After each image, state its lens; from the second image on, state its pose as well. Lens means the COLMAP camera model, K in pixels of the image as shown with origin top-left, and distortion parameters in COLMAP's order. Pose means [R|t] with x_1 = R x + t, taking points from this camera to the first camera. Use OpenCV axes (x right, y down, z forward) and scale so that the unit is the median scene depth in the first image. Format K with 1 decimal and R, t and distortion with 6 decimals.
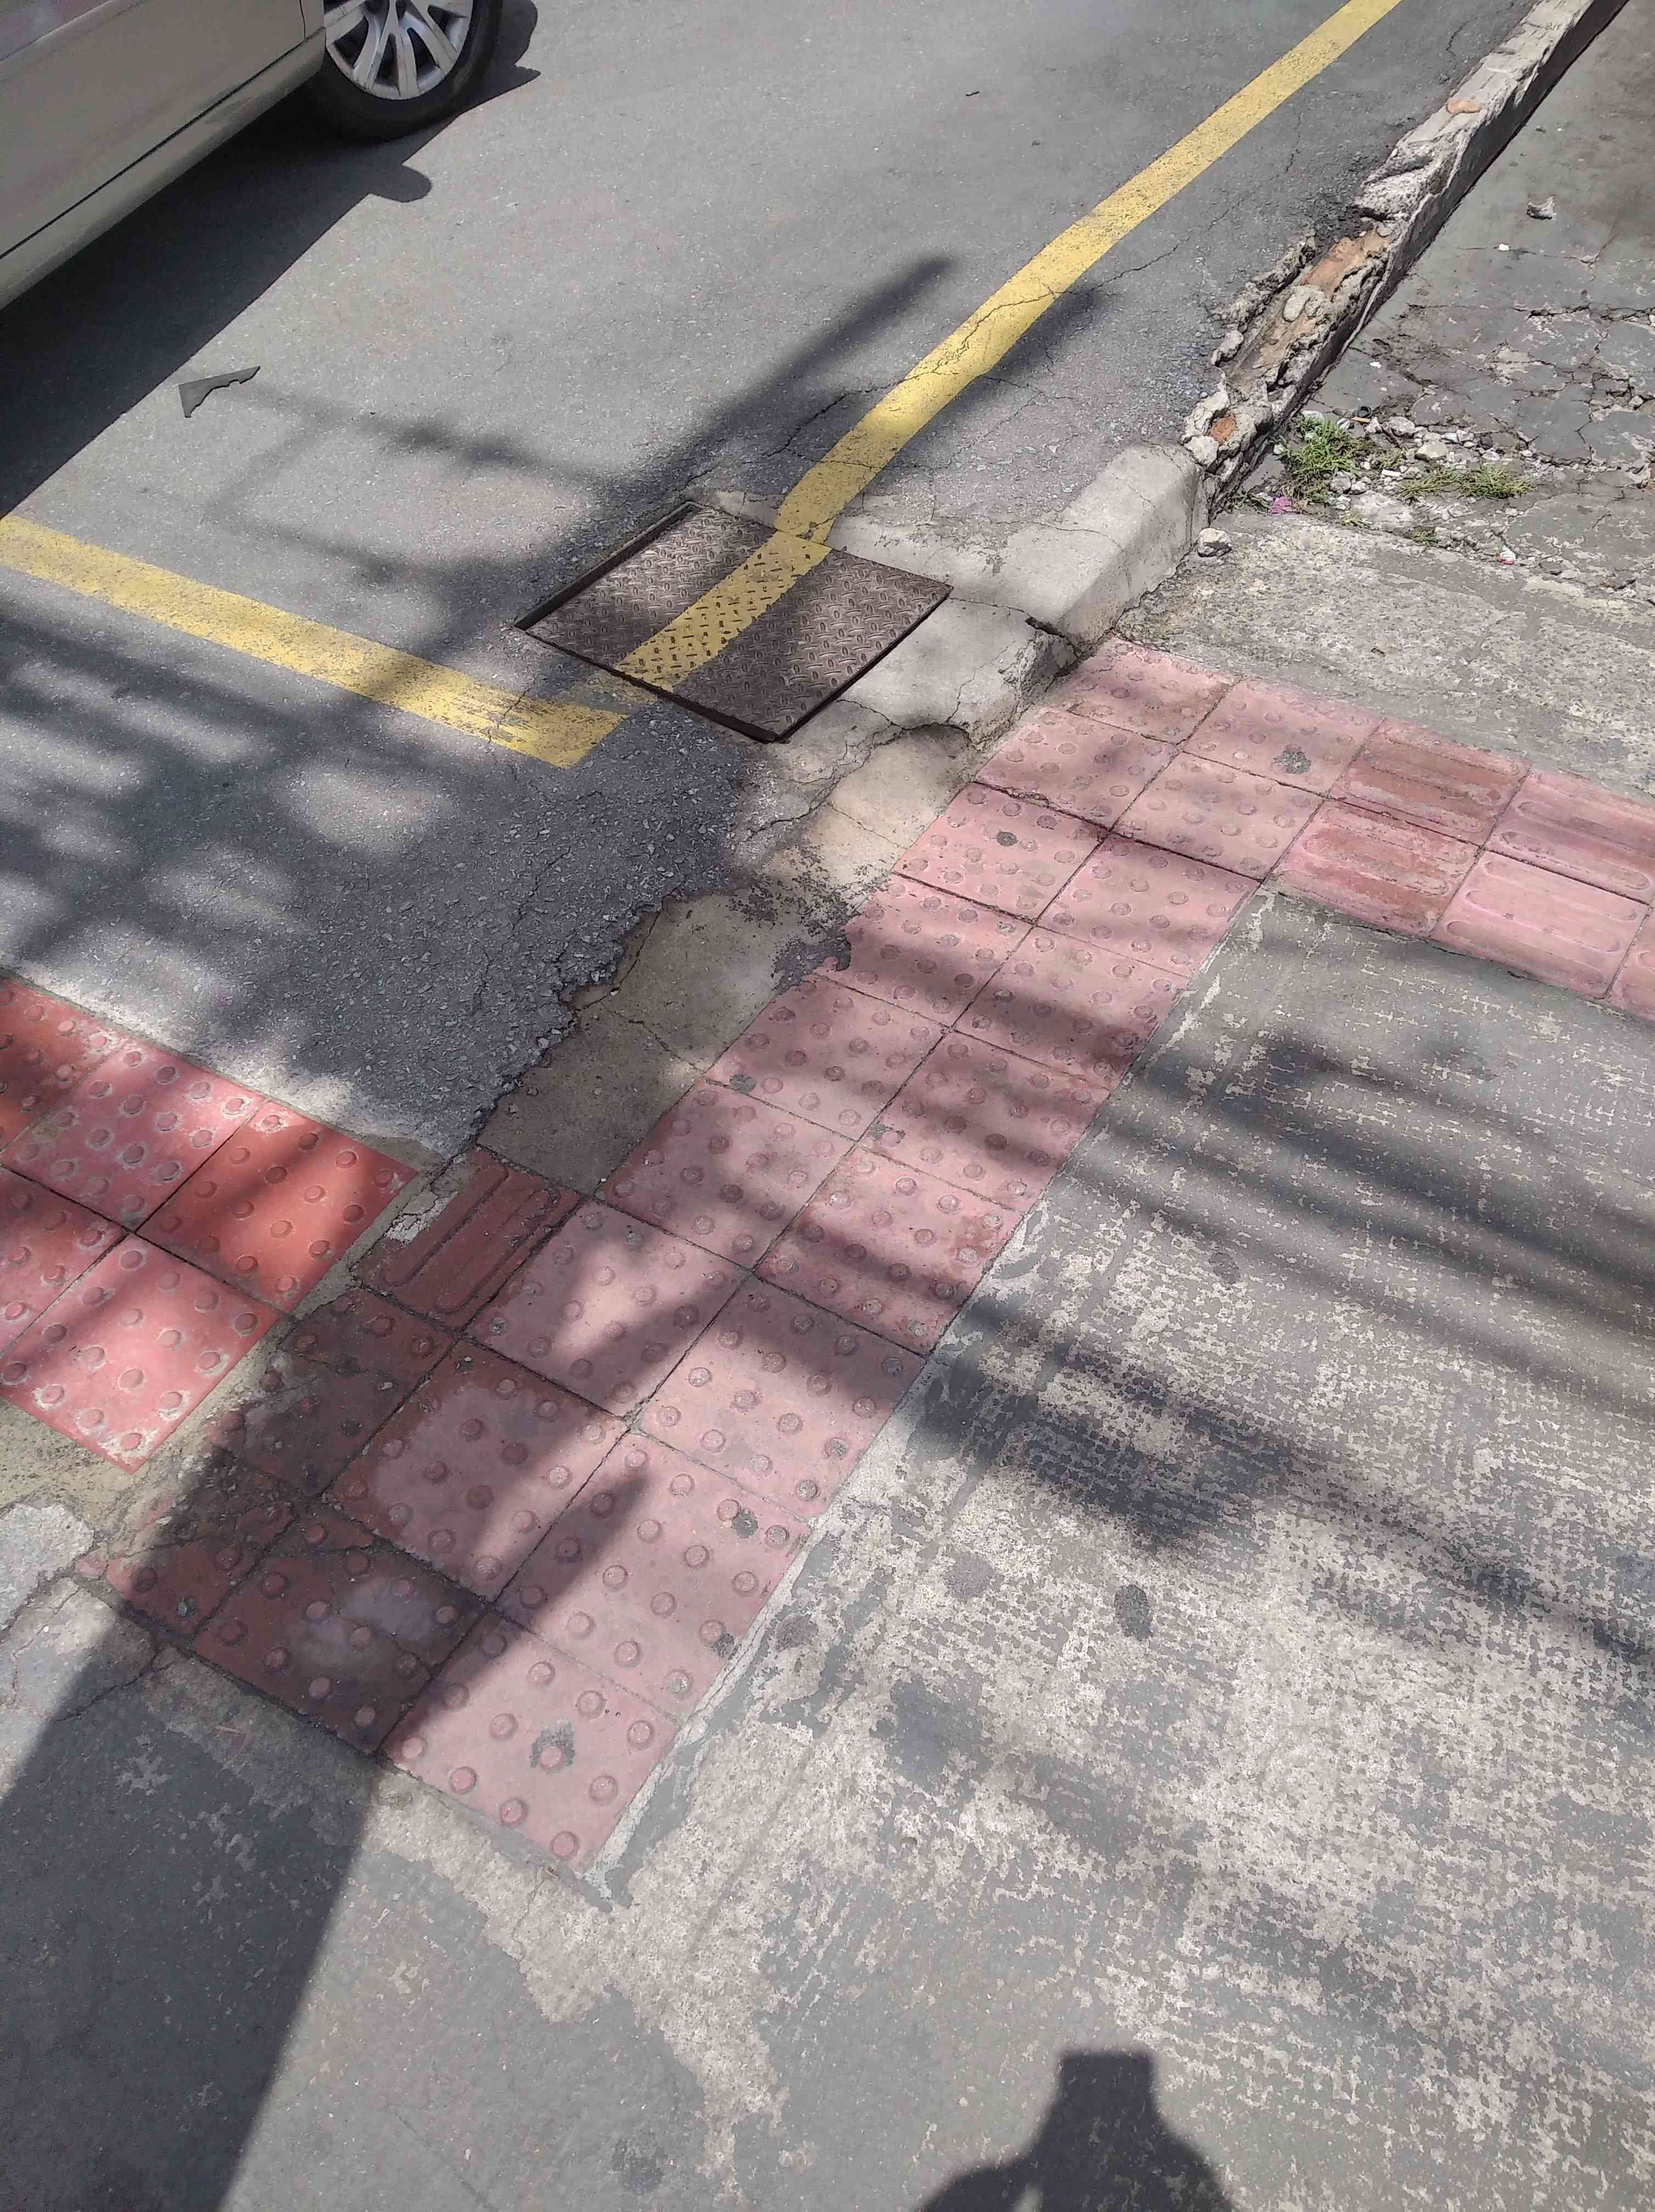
lens RADIAL K [[1709.6, 0, 831.2], [0, 1709.6, 1136.9], [0, 0, 1]] dist [0.031802, -0.060595]
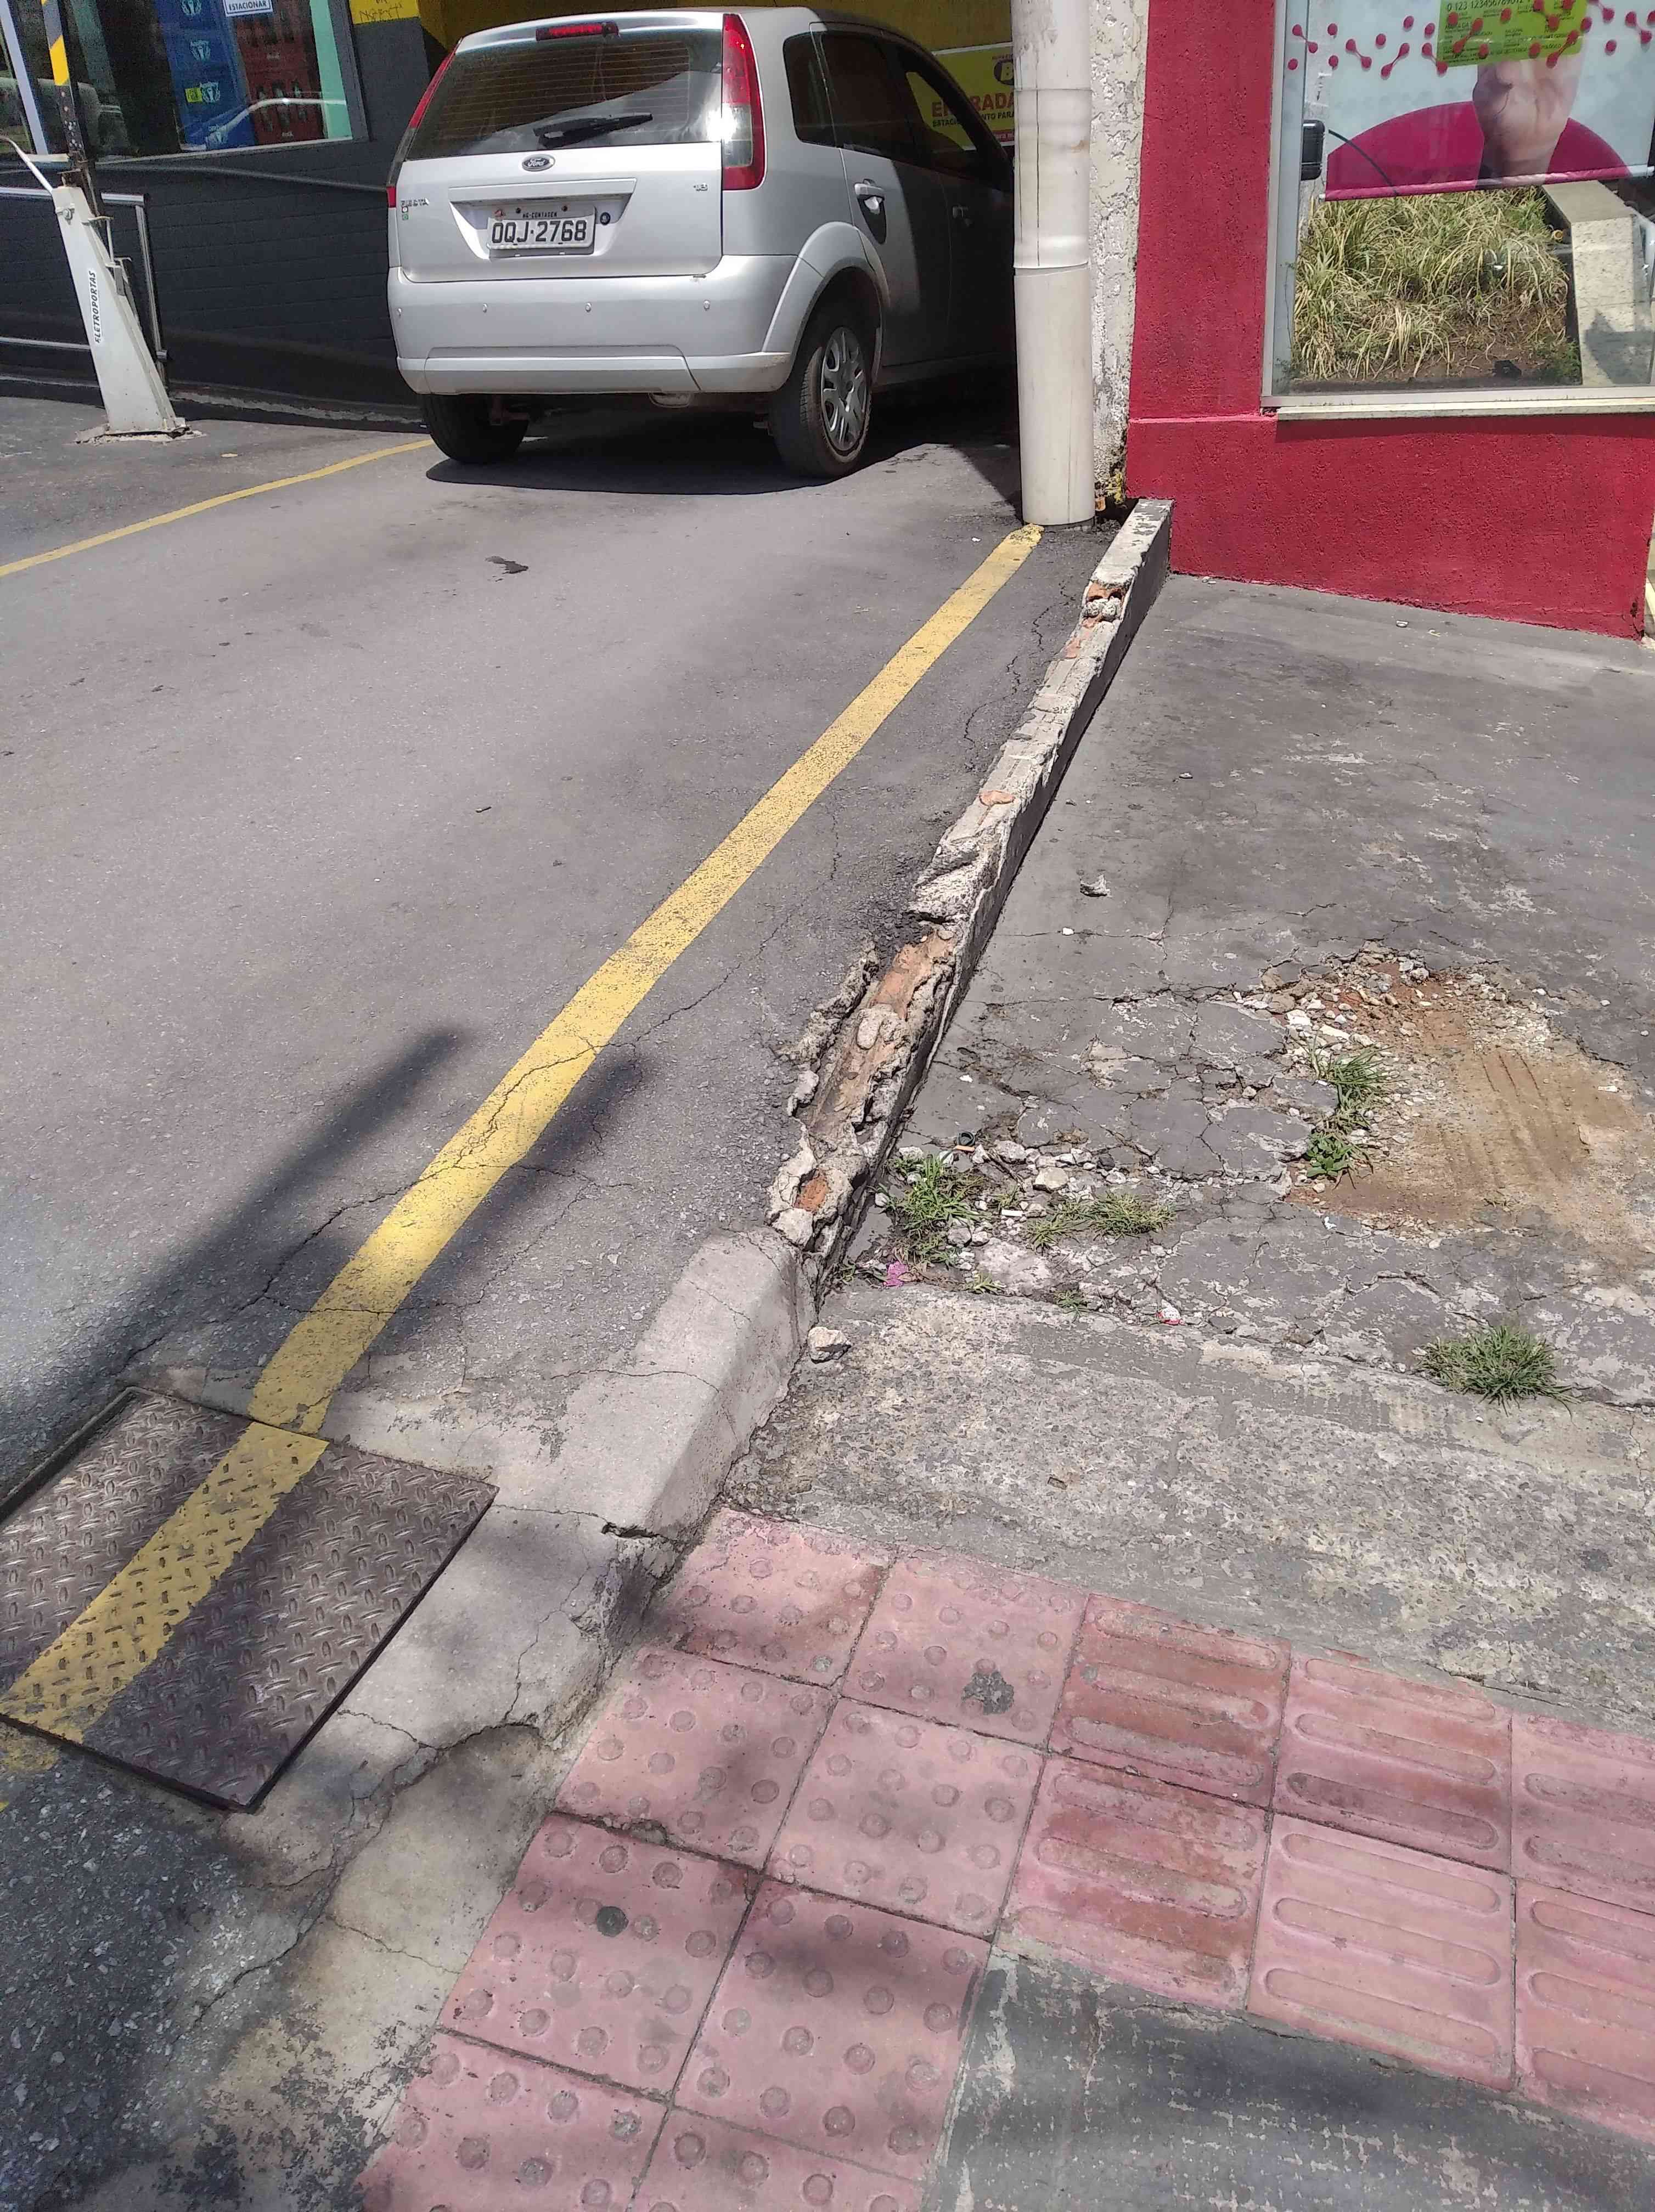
lens RADIAL K [[1708.3, 0, 827.5], [0, 1708.3, 1106.0], [0, 0, 1]] dist [0.055667, -0.083494]
pose [[0.970190, -0.104362, 0.218722, 0.063470], [0.166593, 0.942670, -0.289170, -0.236105], [-0.176005, 0.316988, 0.931956, 0.233420]]
